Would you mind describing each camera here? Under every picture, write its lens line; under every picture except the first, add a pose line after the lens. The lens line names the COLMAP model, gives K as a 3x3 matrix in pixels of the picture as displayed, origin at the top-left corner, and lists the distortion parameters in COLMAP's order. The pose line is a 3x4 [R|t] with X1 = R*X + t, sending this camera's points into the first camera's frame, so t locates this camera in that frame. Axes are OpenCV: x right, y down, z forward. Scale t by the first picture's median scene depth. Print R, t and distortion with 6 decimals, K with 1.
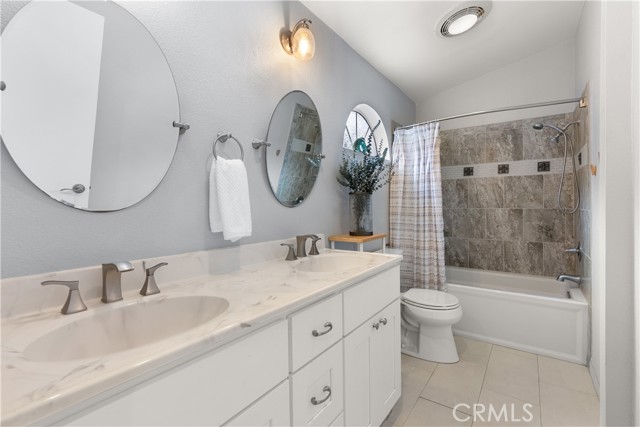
lens RADIAL K [[290.5, 0, 317.3], [0, 290.5, 210.5], [0, 0, 1]] dist [-0.001255, -0.000815]
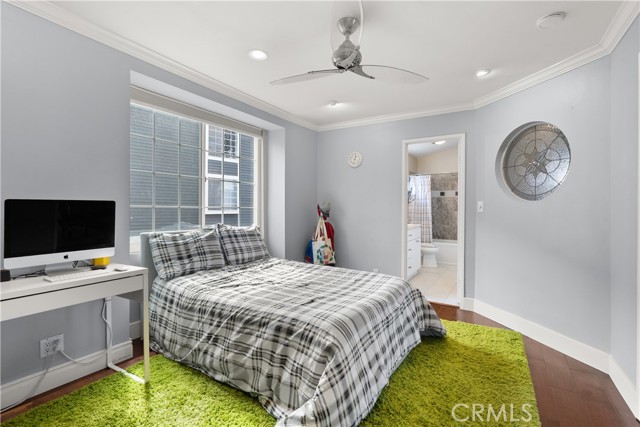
lens RADIAL K [[290.5, 0, 322.3], [0, 290.5, 213.5], [0, 0, 1]] dist [-0.001255, -0.000815]
pose [[0.996098, 0.010988, 0.087563, -0.561587], [-0.011295, 0.999932, 0.003011, 0.015410], [-0.087524, -0.003989, 0.996154, -1.080544]]
